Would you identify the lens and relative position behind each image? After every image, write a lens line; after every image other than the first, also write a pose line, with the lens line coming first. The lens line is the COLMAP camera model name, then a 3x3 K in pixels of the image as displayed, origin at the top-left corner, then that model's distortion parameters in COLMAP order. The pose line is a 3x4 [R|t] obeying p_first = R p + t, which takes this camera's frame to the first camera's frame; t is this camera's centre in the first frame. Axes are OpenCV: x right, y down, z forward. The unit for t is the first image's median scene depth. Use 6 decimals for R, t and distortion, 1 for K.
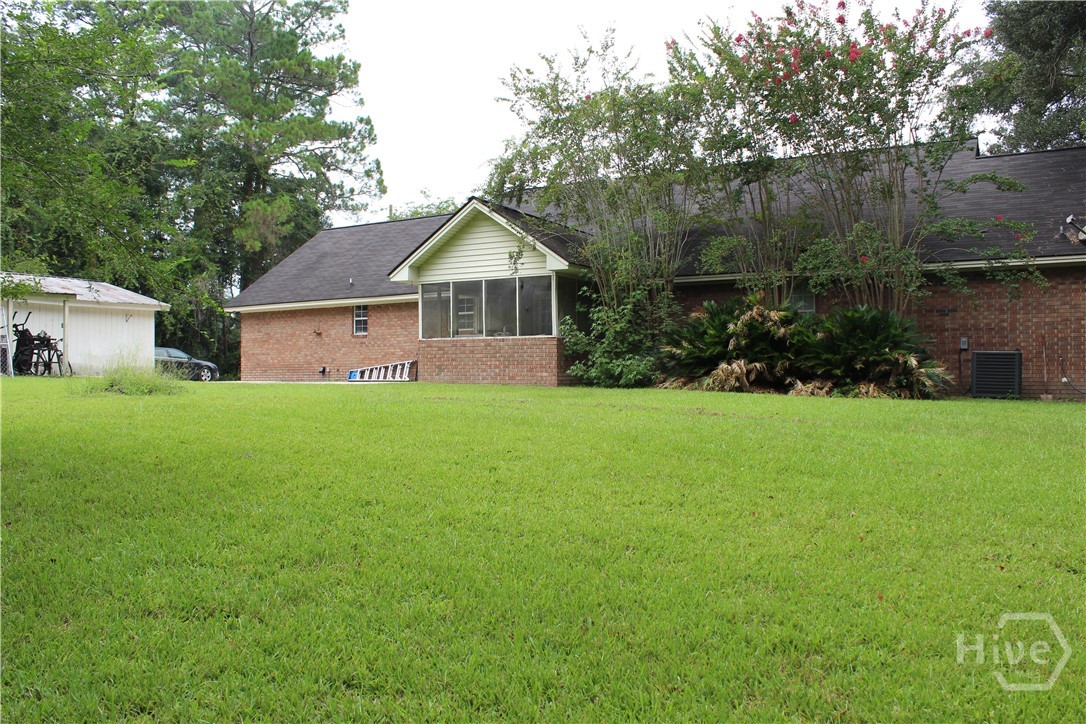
lens RADIAL K [[902.6, 0, 540.7], [0, 902.6, 378.2], [0, 0, 1]] dist [-0.157406, 0.158543]
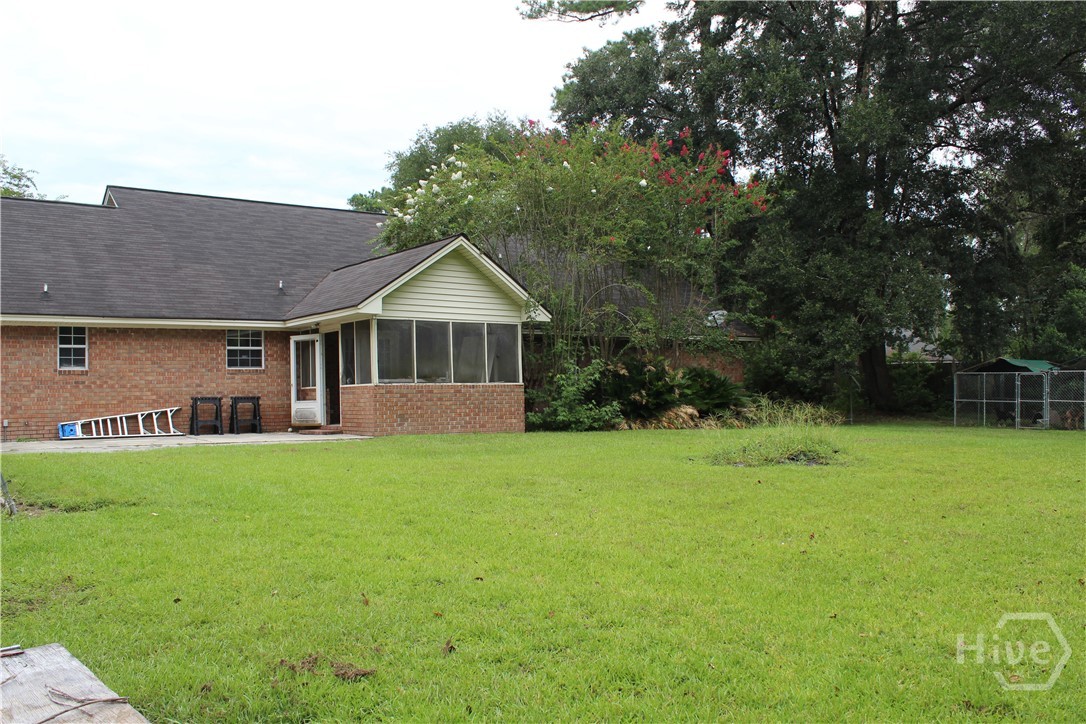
lens RADIAL K [[902.6, 0, 540.7], [0, 902.6, 378.2], [0, 0, 1]] dist [-0.157406, 0.158543]
pose [[0.375306, 0.009593, 0.926851, -0.942739], [0.017118, 0.999704, -0.017279, -0.034657], [-0.926743, 0.022350, 0.375031, 0.591296]]
